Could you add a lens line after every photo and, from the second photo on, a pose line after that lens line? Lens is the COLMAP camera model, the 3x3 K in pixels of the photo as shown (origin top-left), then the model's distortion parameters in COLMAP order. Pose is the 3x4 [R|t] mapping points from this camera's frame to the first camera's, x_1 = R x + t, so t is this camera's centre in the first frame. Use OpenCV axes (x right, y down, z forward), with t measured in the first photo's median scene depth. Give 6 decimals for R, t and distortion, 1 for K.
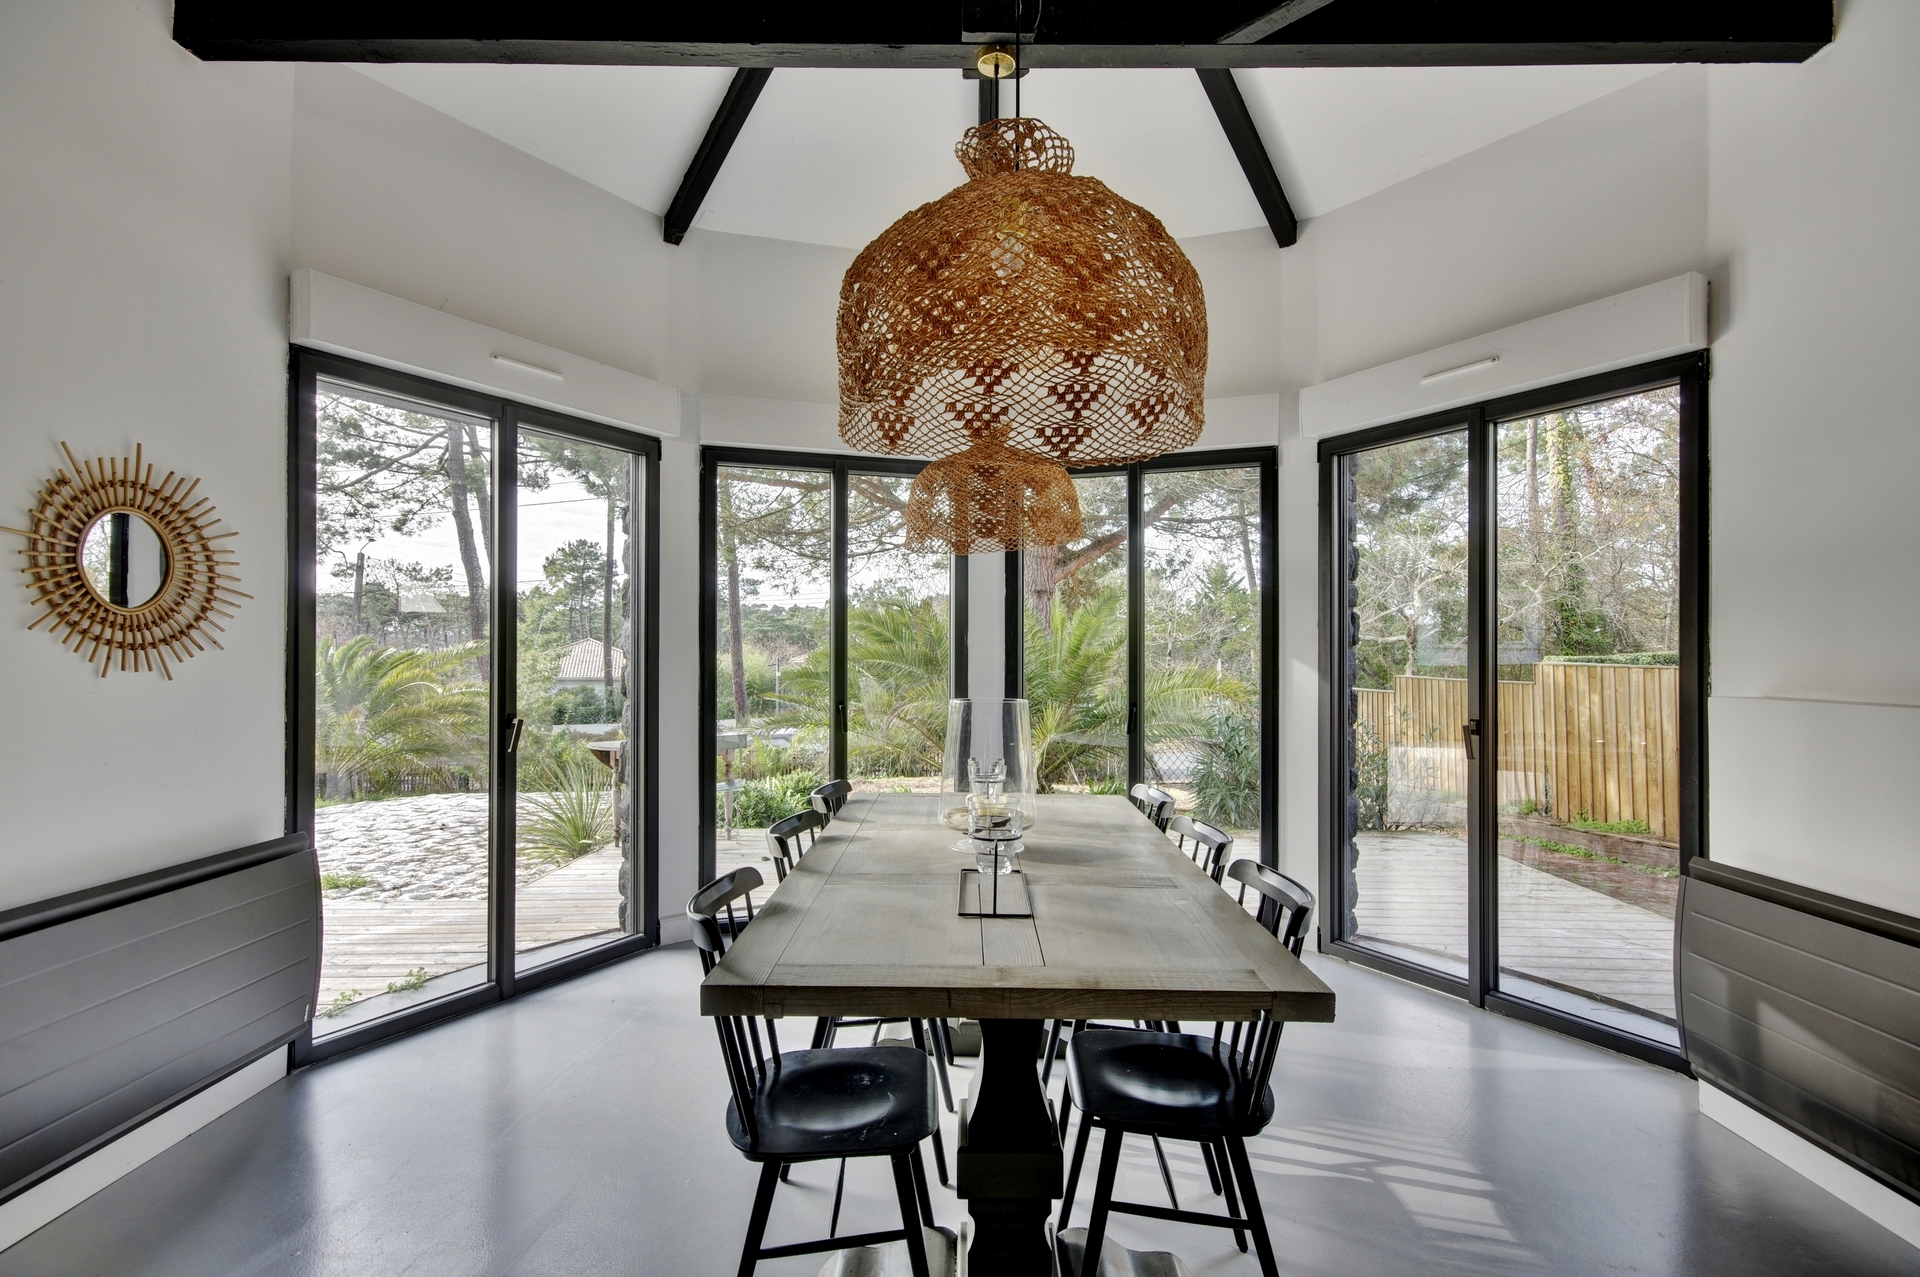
lens RADIAL K [[911.9, 0, 960.0], [0, 911.9, 638.5], [0, 0, 1]] dist [0.032177, 0.000100]
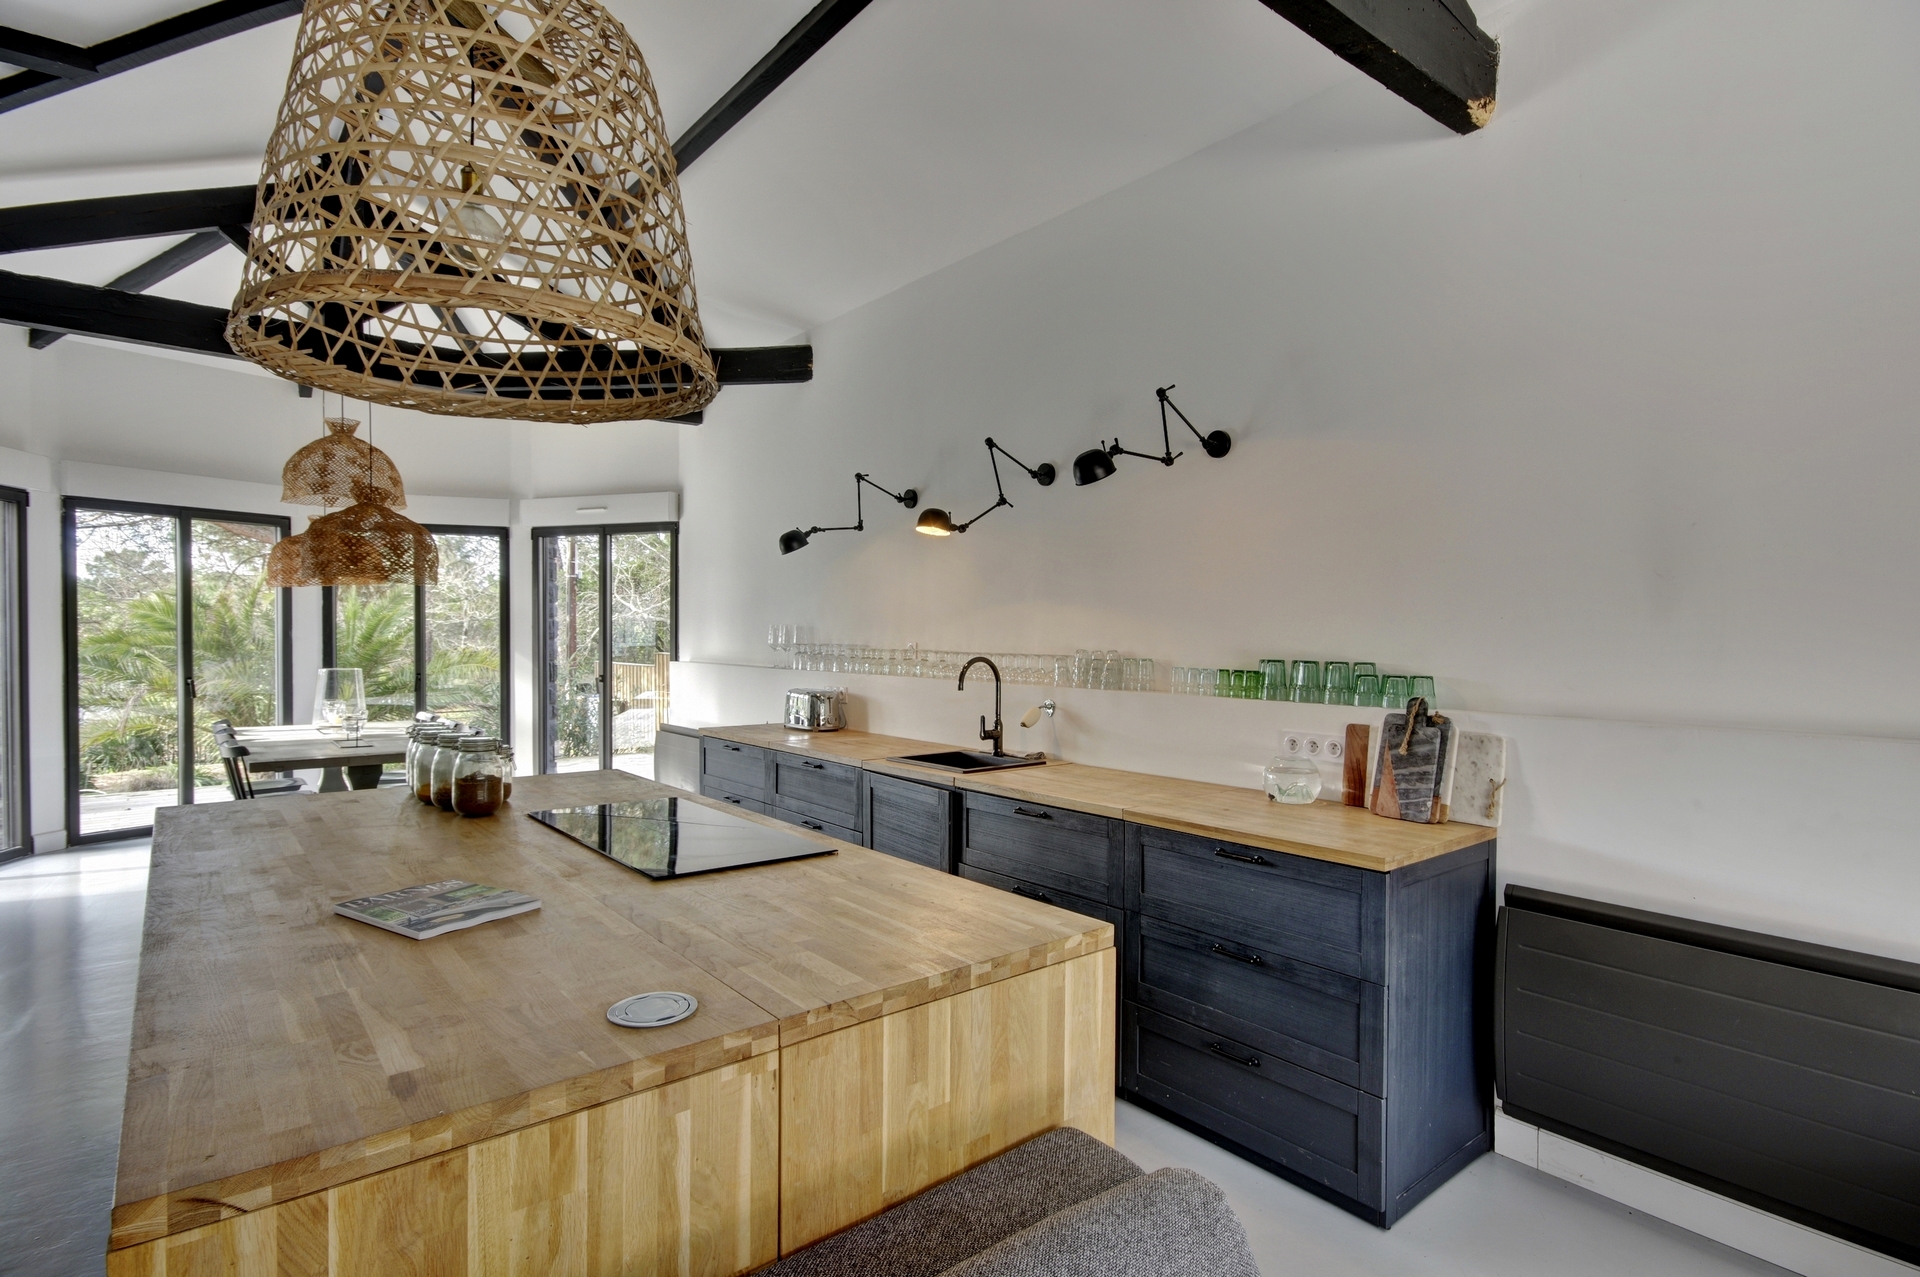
lens RADIAL K [[945.5, 0, 962.6], [0, 945.5, 643.2], [0, 0, 1]] dist [0.001076, 0.000015]
pose [[0.761854, -0.005583, 0.647725, -0.168104], [-0.014655, 0.999558, 0.025852, -0.042745], [-0.647583, -0.029188, 0.761436, -0.940481]]
